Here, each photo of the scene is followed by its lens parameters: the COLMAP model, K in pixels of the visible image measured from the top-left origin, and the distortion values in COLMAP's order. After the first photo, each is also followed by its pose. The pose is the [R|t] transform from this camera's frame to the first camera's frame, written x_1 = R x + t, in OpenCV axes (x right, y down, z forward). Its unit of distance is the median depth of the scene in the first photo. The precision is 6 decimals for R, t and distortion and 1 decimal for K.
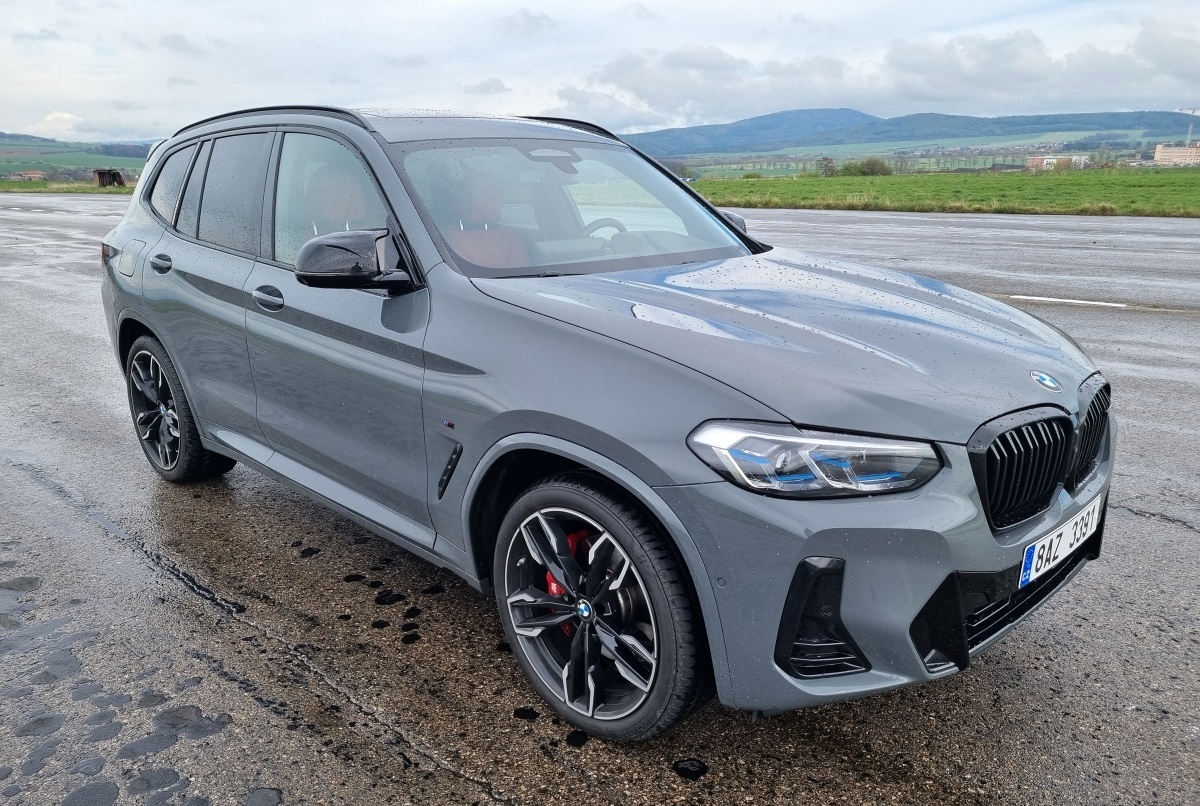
lens RADIAL K [[907.3, 0, 598.9], [0, 907.3, 424.6], [0, 0, 1]] dist [0.067821, -0.049577]
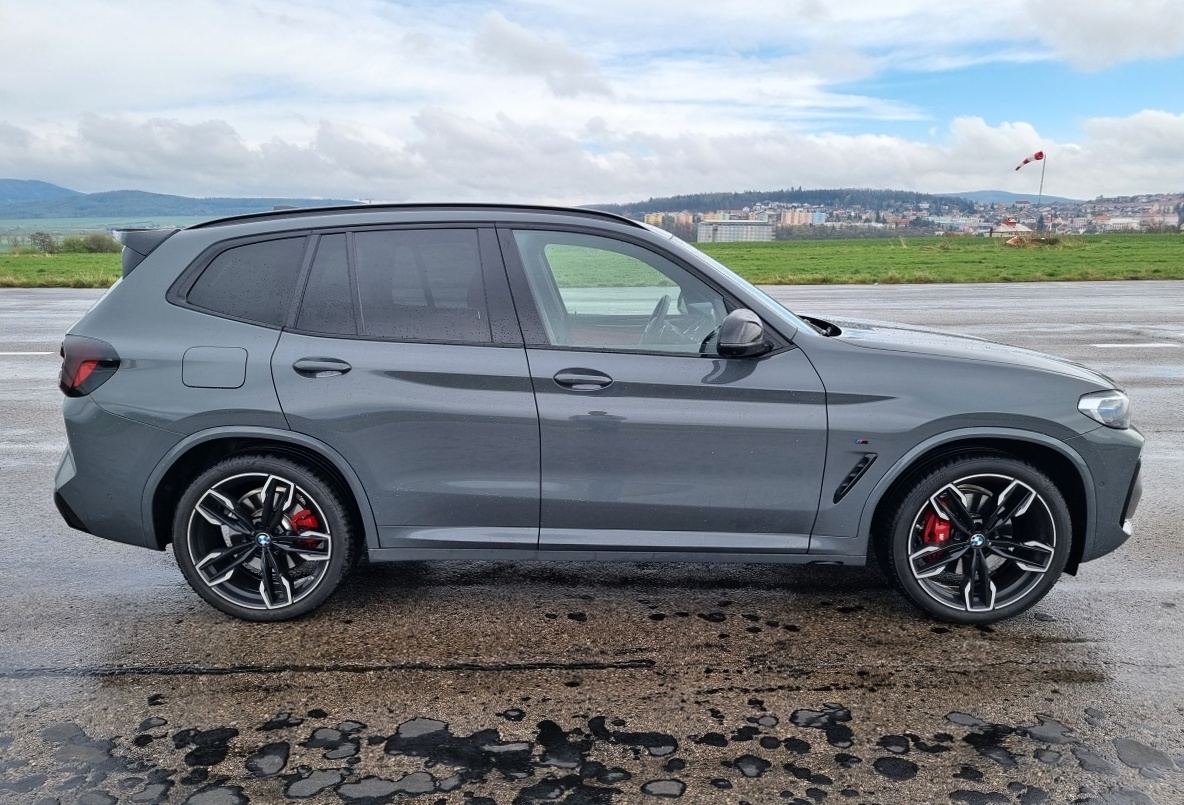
lens RADIAL K [[902.2, 0, 592.0], [0, 902.2, 402.5], [0, 0, 1]] dist [0.031388, 0.007793]
pose [[0.713206, -0.123899, 0.689918, -1.410579], [0.192657, 0.980997, -0.022987, -0.106050], [-0.673959, 0.149312, 0.723523, 0.287159]]
